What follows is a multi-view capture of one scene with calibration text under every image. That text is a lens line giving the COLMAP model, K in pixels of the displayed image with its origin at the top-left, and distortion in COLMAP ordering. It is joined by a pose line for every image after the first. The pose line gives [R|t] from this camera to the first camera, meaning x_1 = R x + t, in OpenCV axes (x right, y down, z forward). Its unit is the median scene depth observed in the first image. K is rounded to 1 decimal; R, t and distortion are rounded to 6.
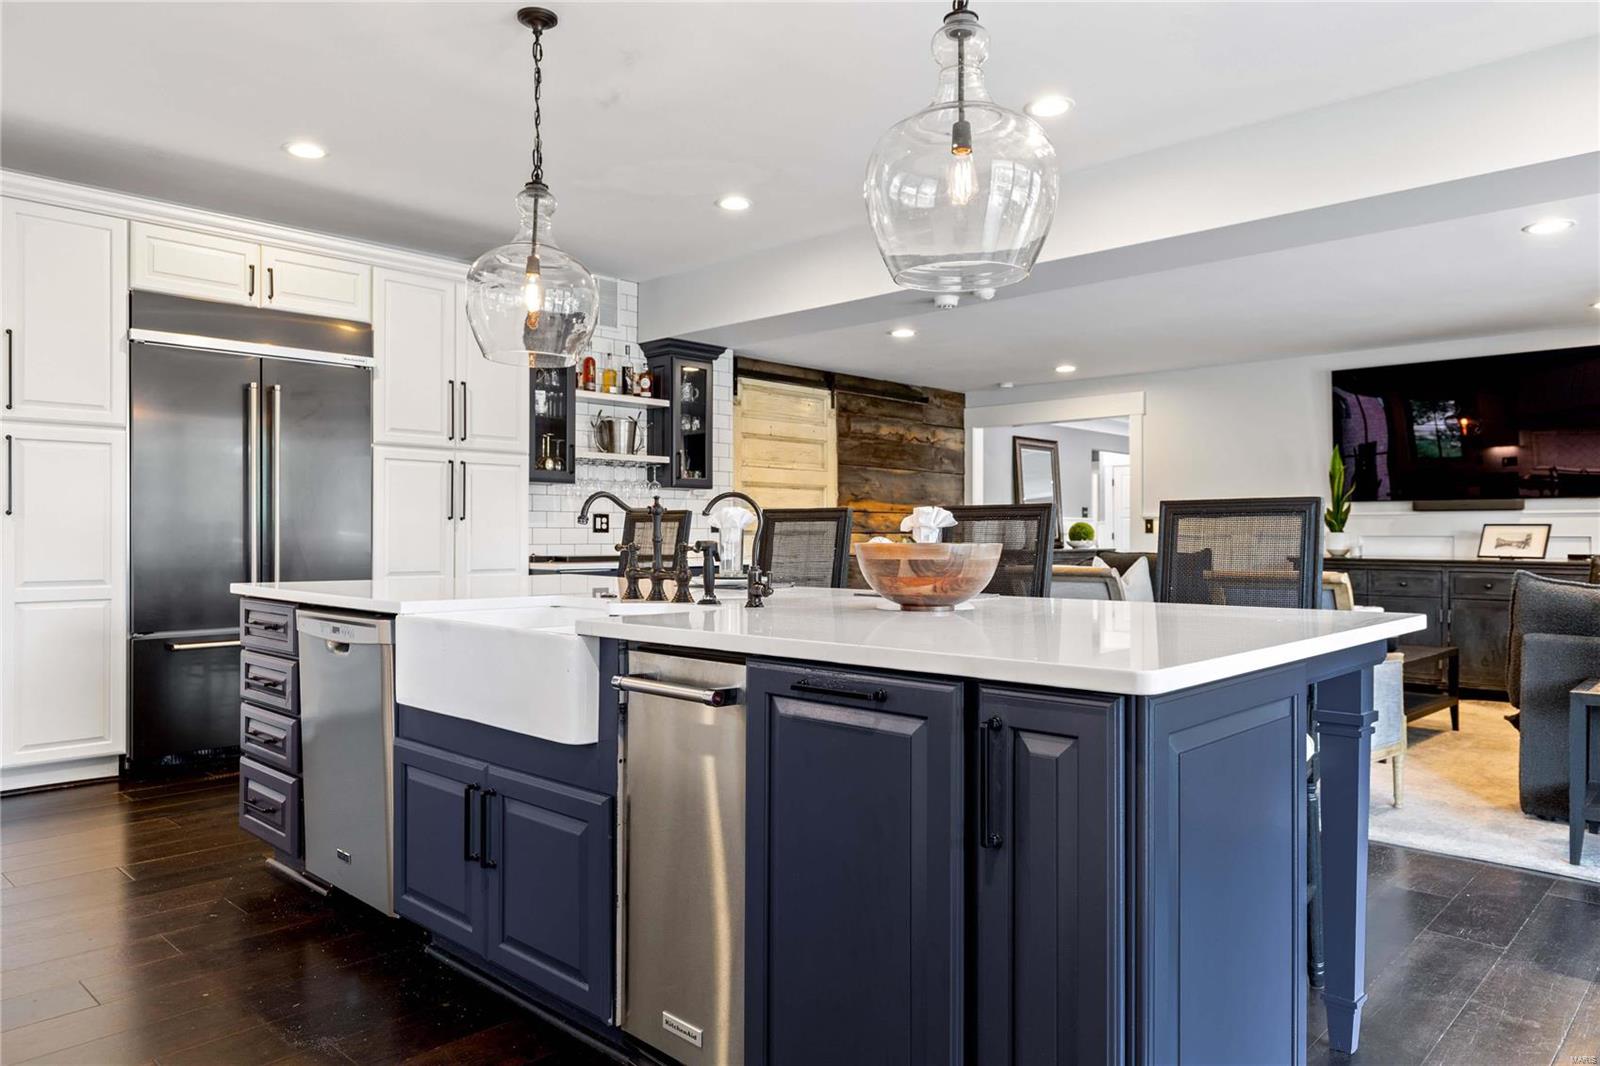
lens RADIAL K [[1057.8, 0, 800.0], [0, 1057.8, 533.0], [0, 0, 1]] dist [0.000405, 0.001947]
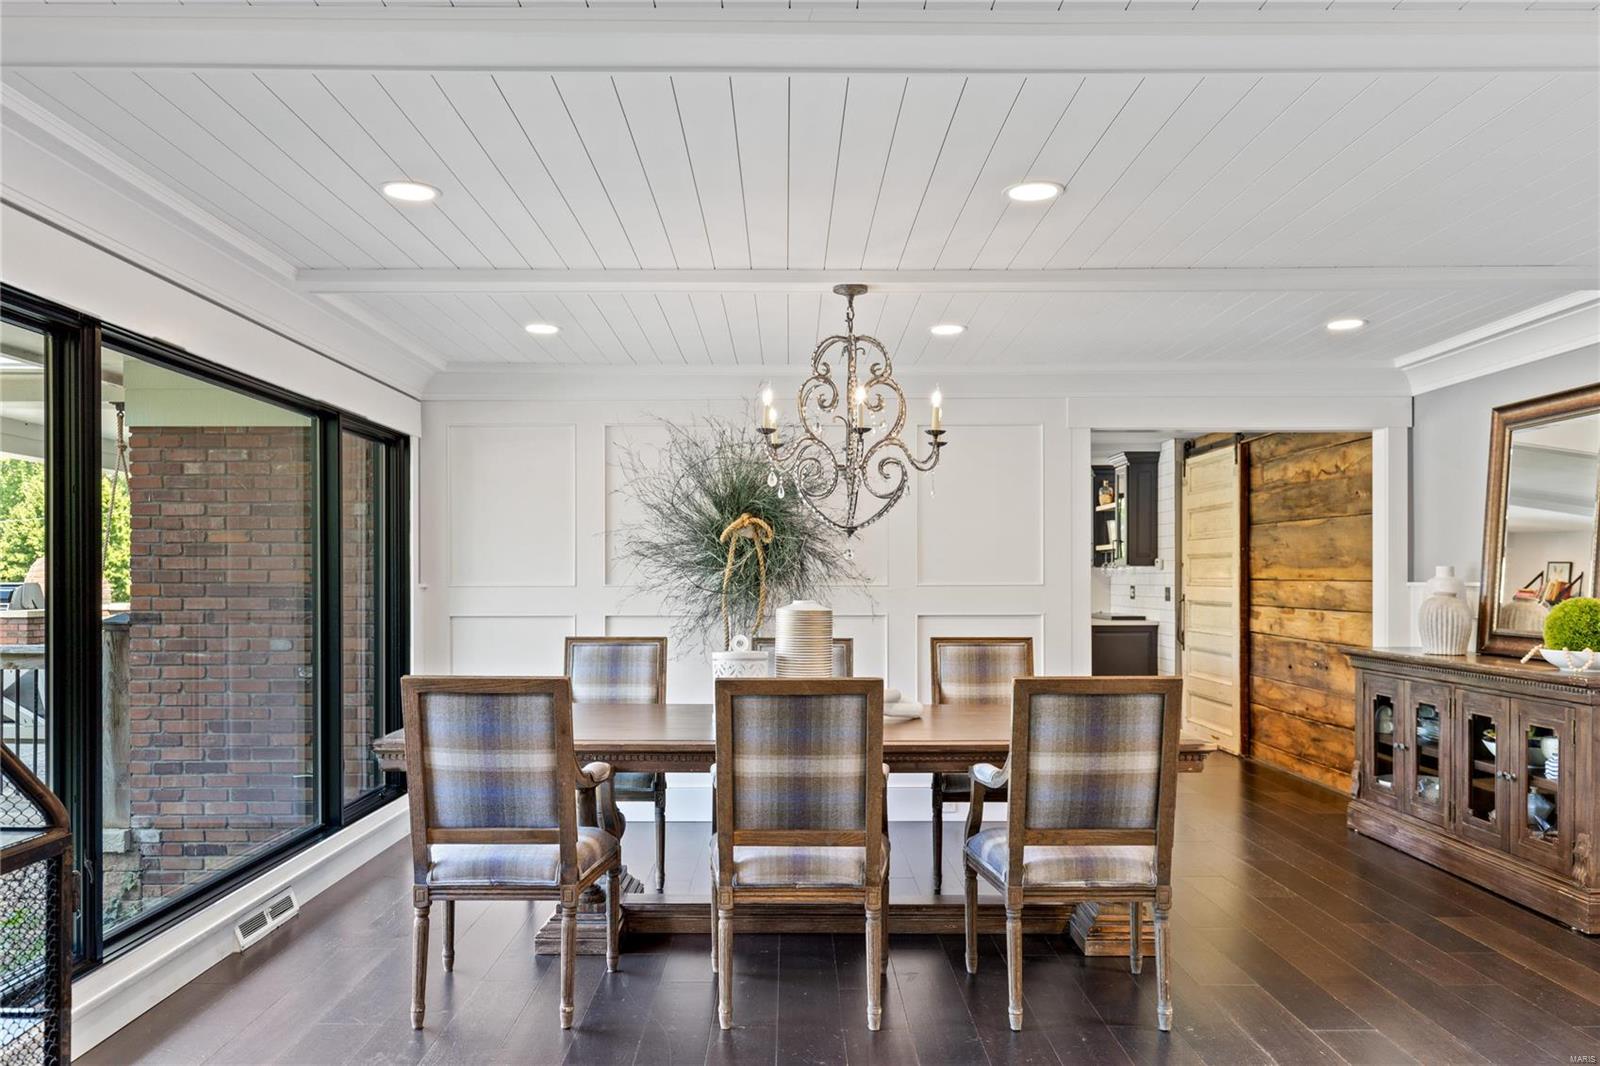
lens RADIAL K [[1109.9, 0, 799.5], [0, 1109.9, 527.3], [0, 0, 1]] dist [0.035508, -0.042843]
pose [[-0.717200, -0.030150, -0.696215, 1.078565], [0.001445, 0.998997, -0.044751, -0.027043], [0.696866, -0.033102, -0.716437, 1.617040]]
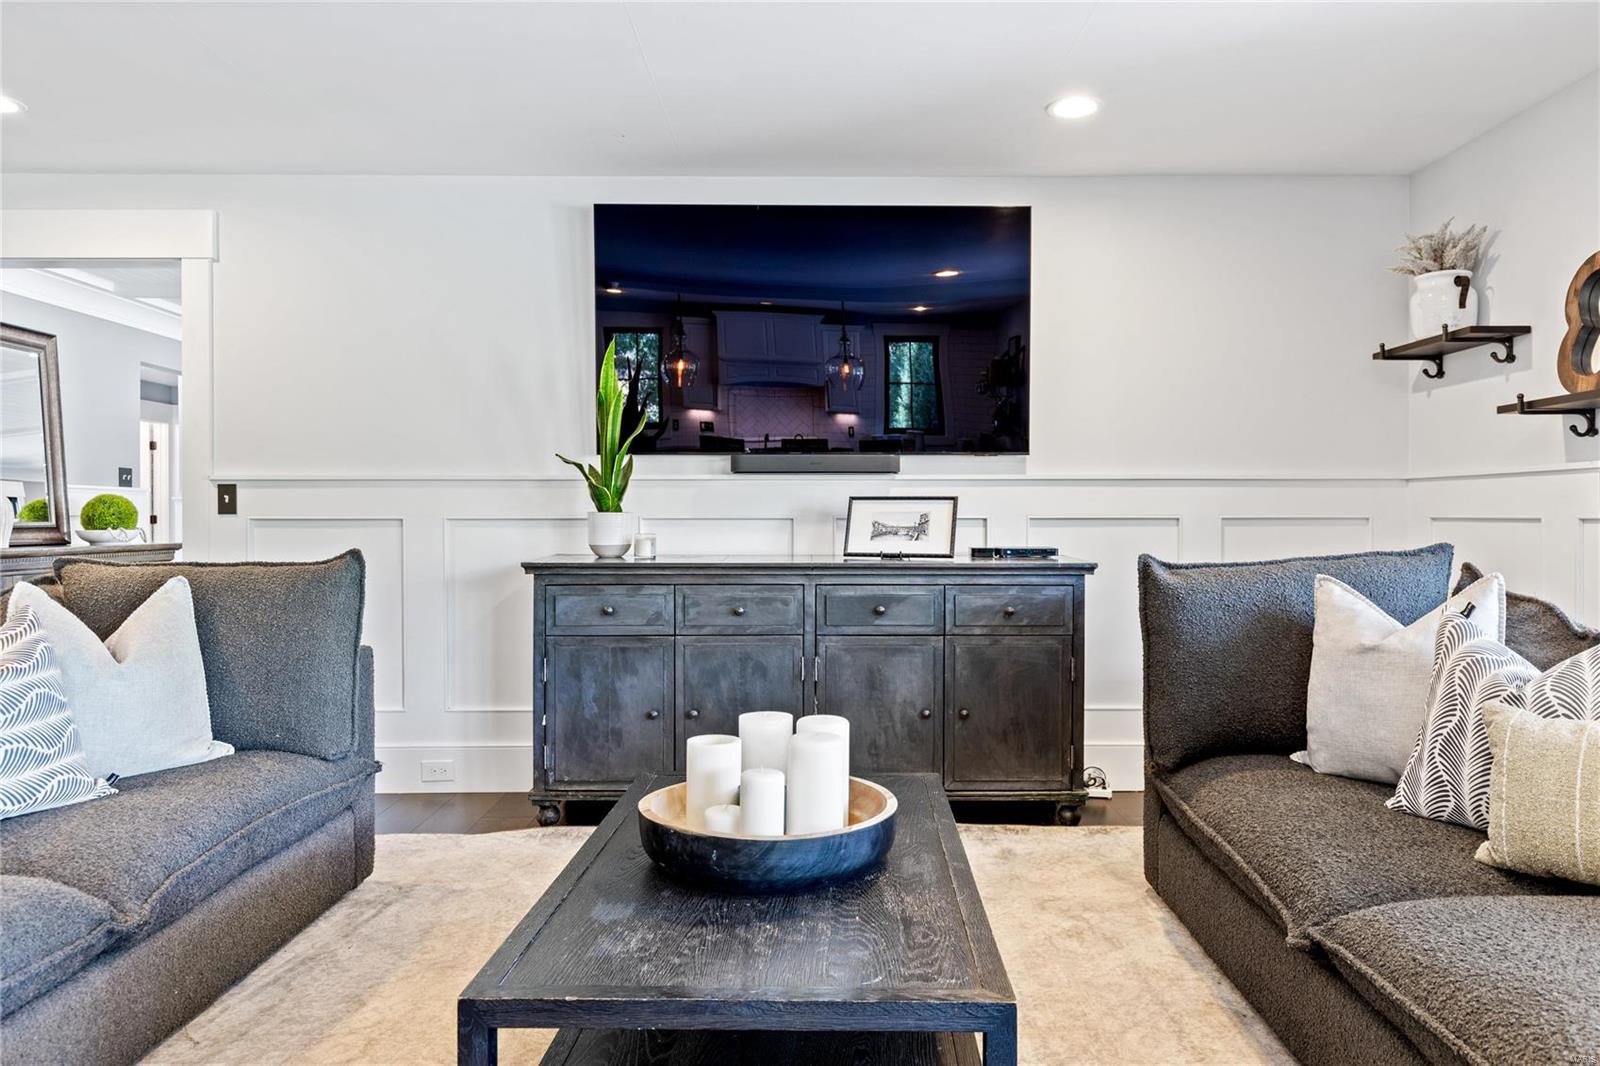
lens RADIAL K [[1080.4, 0, 827.8], [0, 1080.4, 517.3], [0, 0, 1]] dist [-0.004177, -0.001492]
pose [[0.712072, -0.002533, 0.702102, 0.215582], [0.002144, 0.999997, 0.001433, 0.001603], [-0.702103, 0.000485, 0.712075, 0.554256]]
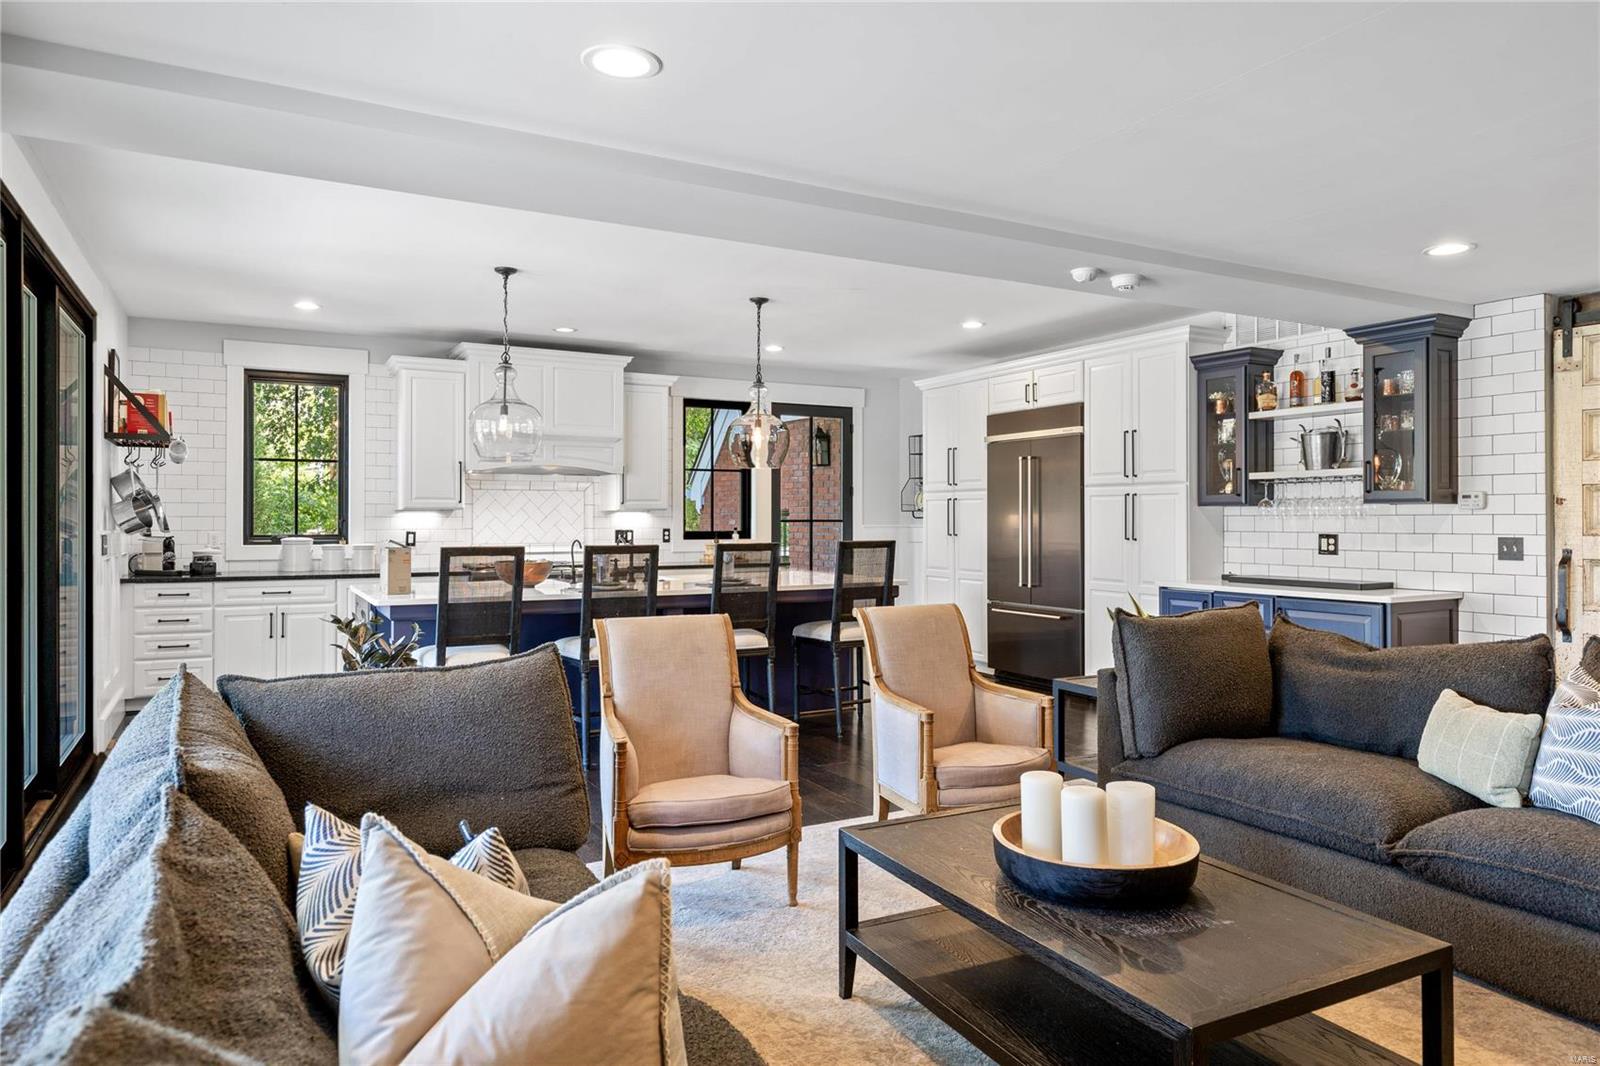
lens RADIAL K [[1024.1, 0, 809.9], [0, 1024.1, 515.5], [0, 0, 1]] dist [0.003433, 0.000909]
pose [[-0.302884, -0.003385, -0.953021, 0.728649], [0.001711, 0.999990, -0.004095, -0.028763], [0.953026, -0.002871, -0.302875, 0.766393]]
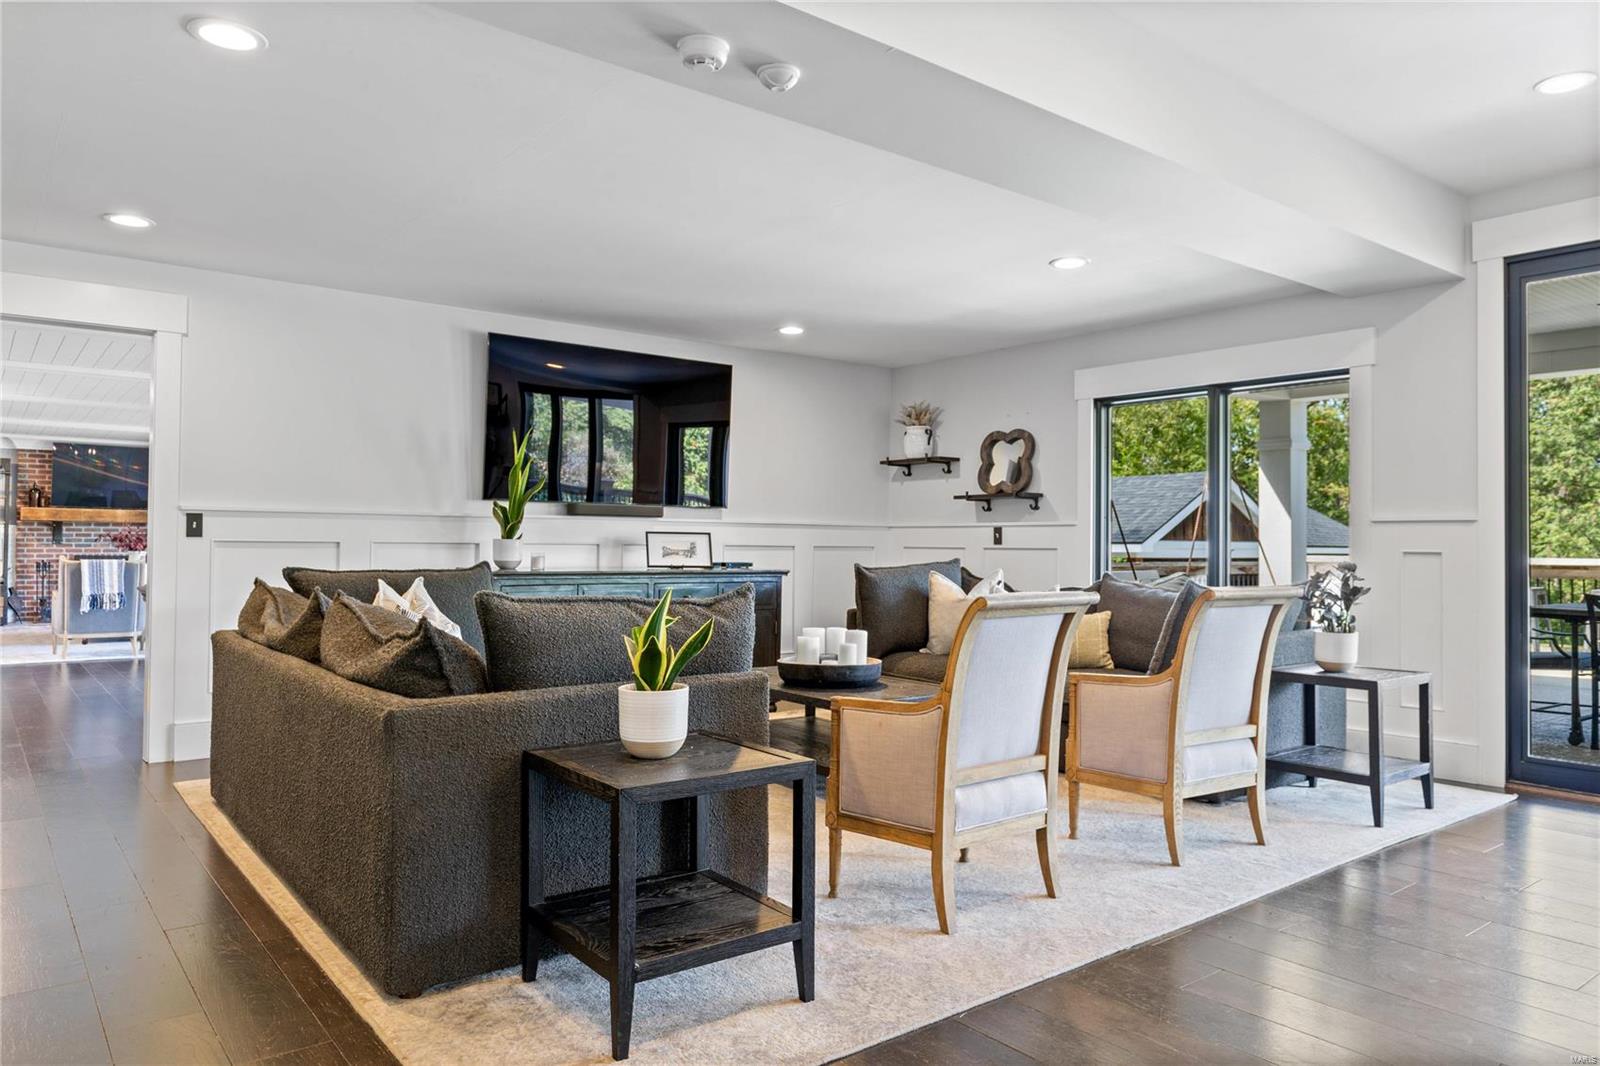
lens RADIAL K [[1075.4, 0, 807.2], [0, 1075.4, 535.6], [0, 0, 1]] dist [-0.005167, -0.001125]
pose [[0.137845, 0.009466, 0.990409, -0.253974], [-0.008096, 0.999932, -0.008430, 0.001847], [-0.990421, -0.006857, 0.137912, 0.676511]]
